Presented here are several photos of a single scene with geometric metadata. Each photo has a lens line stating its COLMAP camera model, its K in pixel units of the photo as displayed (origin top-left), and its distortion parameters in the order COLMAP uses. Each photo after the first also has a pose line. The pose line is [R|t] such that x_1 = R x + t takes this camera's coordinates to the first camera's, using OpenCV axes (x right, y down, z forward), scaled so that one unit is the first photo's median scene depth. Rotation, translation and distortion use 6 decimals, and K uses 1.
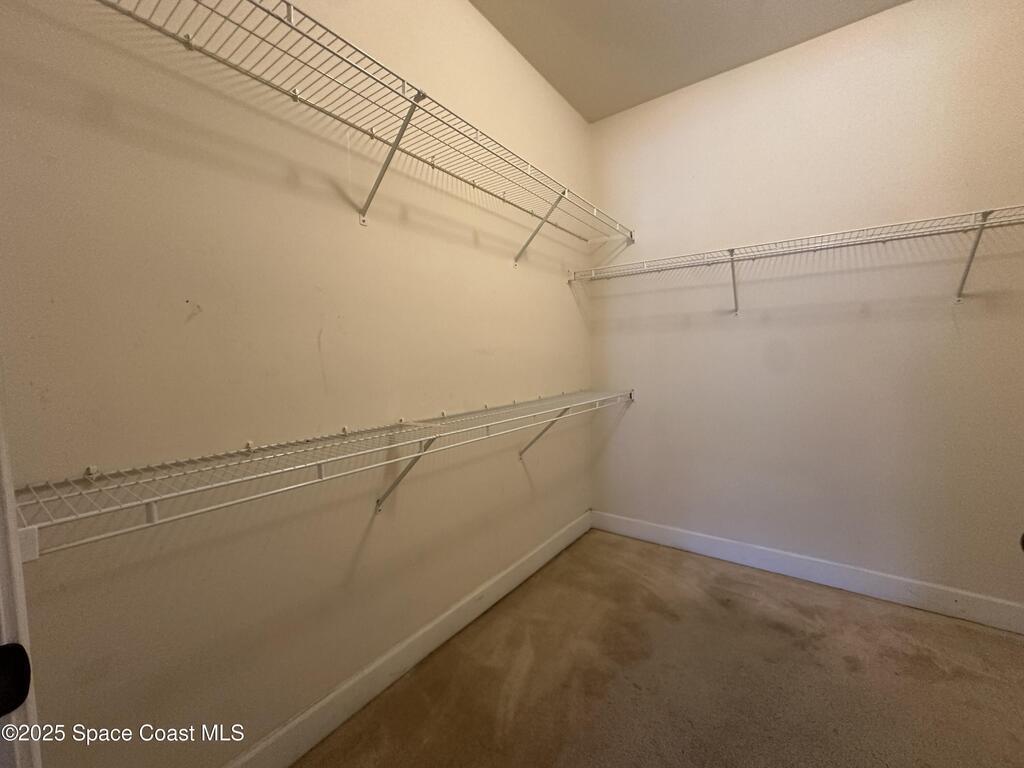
lens RADIAL K [[409.0, 0, 512.0], [0, 409.0, 384.0], [0, 0, 1]] dist [-0.001452, -0.000361]
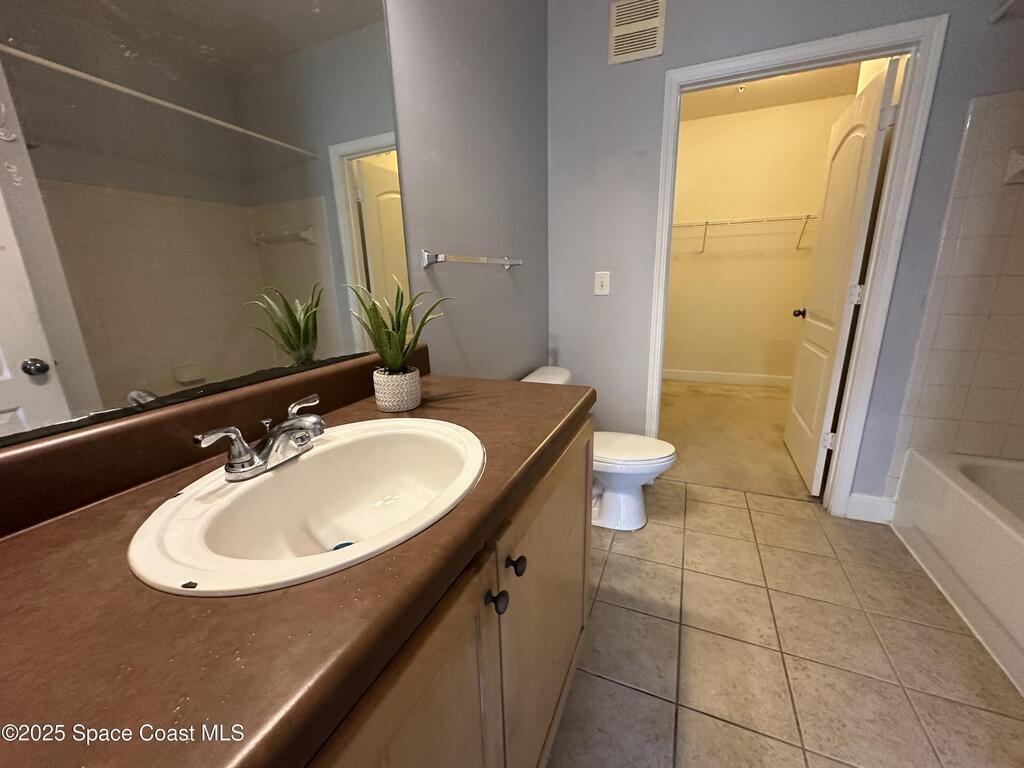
lens RADIAL K [[409.0, 0, 512.0], [0, 409.0, 384.0], [0, 0, 1]] dist [-0.001452, -0.000361]
pose [[0.976682, -0.057951, 0.206724, -0.920387], [0.019505, 0.982851, 0.183368, 0.074188], [-0.213805, -0.175060, 0.961063, -0.928730]]
